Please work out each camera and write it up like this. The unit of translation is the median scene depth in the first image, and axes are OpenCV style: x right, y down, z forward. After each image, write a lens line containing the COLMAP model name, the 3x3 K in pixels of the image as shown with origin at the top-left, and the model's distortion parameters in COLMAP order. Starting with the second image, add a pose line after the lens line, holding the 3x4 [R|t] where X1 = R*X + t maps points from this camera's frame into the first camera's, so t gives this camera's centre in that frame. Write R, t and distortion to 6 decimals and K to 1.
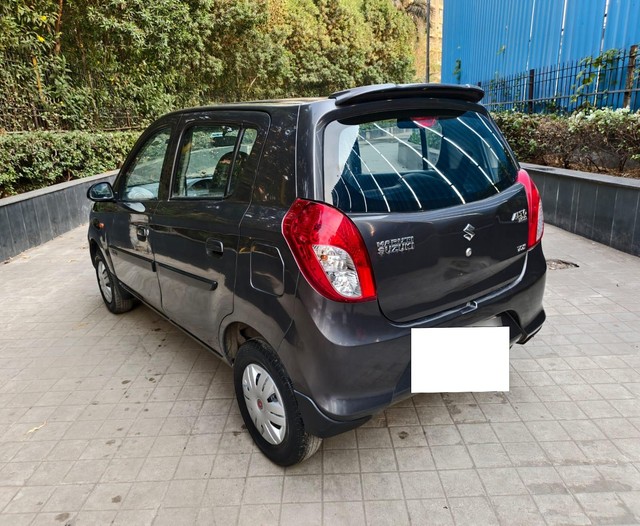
lens RADIAL K [[497.0, 0, 320.0], [0, 497.0, 263.0], [0, 0, 1]] dist [-0.002070, -0.003805]
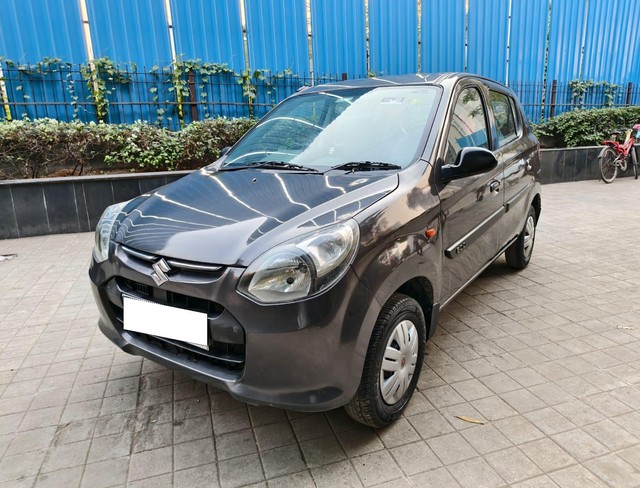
lens RADIAL K [[447.0, 0, 320.0], [0, 447.0, 244.0], [0, 0, 1]] dist [0.004225, -0.003126]
pose [[-0.291899, -0.192909, 0.936793, -1.137451], [0.291183, 0.915032, 0.279159, -0.324087], [-0.911048, 0.354264, -0.210925, 1.560607]]
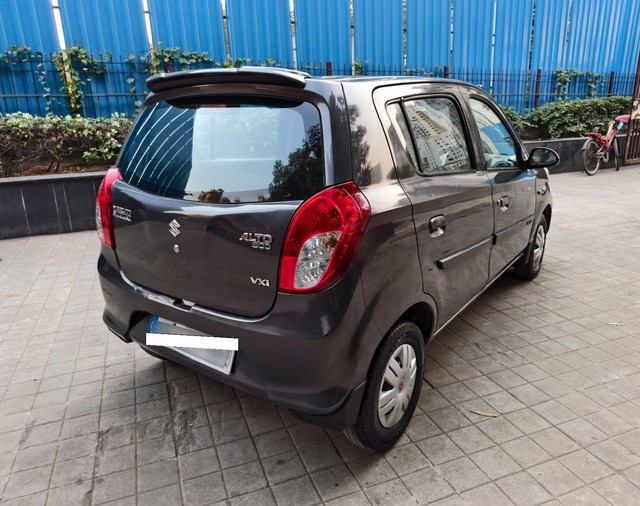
lens RADIAL K [[467.9, 0, 317.4], [0, 467.9, 257.3], [0, 0, 1]] dist [0.003382, -0.002304]
pose [[-0.346143, -0.234628, 0.908369, -1.172029], [0.286825, 0.895399, 0.340575, -0.402919], [-0.893262, 0.378431, -0.242639, 1.642578]]
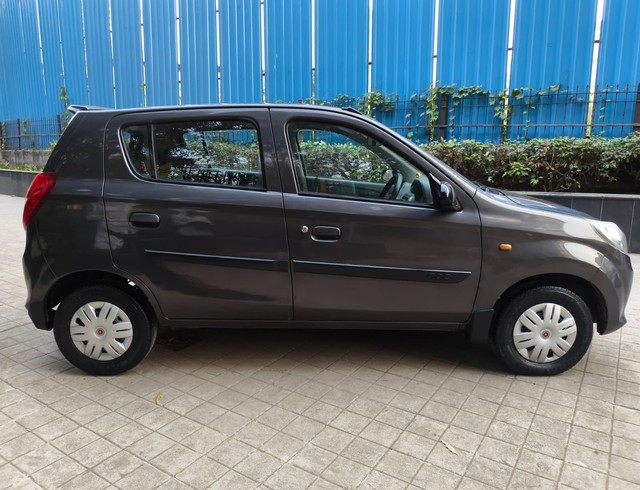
lens RADIAL K [[457.9, 0, 320.0], [0, 457.9, 245.0], [0, 0, 1]] dist [0.007488, -0.002187]
pose [[0.560434, -0.125942, 0.818567, -1.107916], [0.200850, 0.979533, 0.013196, -0.057855], [-0.803476, 0.157013, 0.574259, 0.562726]]
